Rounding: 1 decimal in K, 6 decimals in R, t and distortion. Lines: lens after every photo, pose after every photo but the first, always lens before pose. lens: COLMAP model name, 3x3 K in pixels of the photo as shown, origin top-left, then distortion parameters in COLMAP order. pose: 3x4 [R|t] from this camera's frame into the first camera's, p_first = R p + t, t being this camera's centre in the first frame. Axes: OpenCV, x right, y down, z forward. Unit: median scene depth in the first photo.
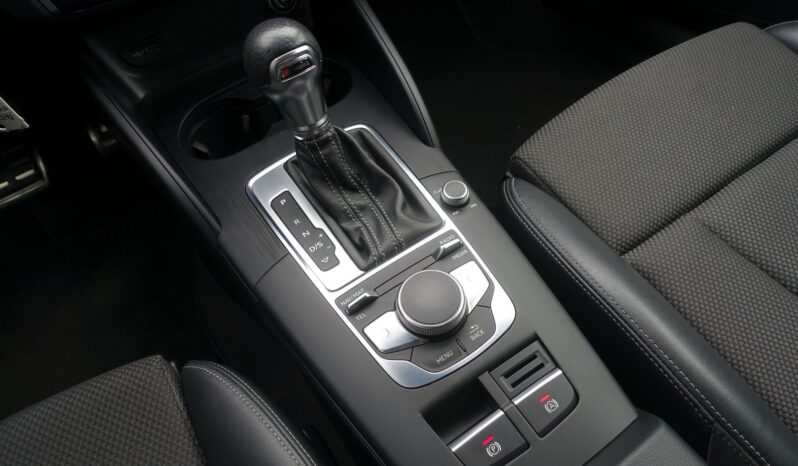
lens RADIAL K [[544.9, 0, 396.8], [0, 544.9, 232.6], [0, 0, 1]] dist [-0.006546, 0.003107]
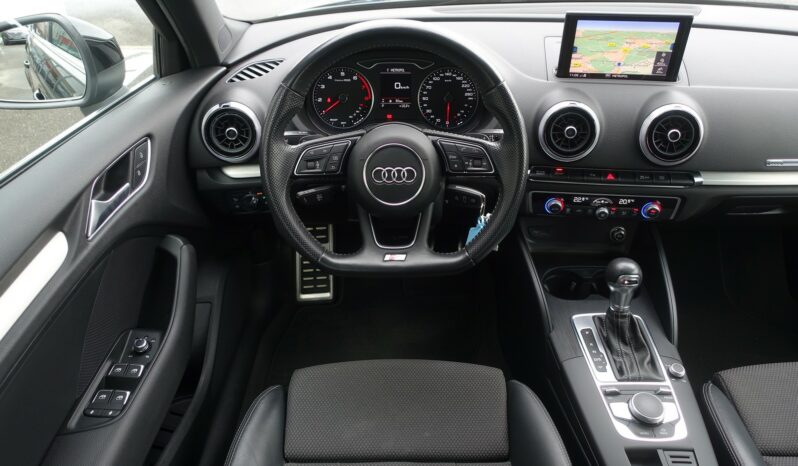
lens RADIAL K [[544.9, 0, 400.8], [0, 544.9, 228.7], [0, 0, 1]] dist [-0.006546, 0.003107]
pose [[0.833946, 0.395785, -0.384563, -0.176003], [-0.486306, 0.856467, -0.173119, 0.324735], [0.260847, 0.331387, 0.906720, -1.236677]]
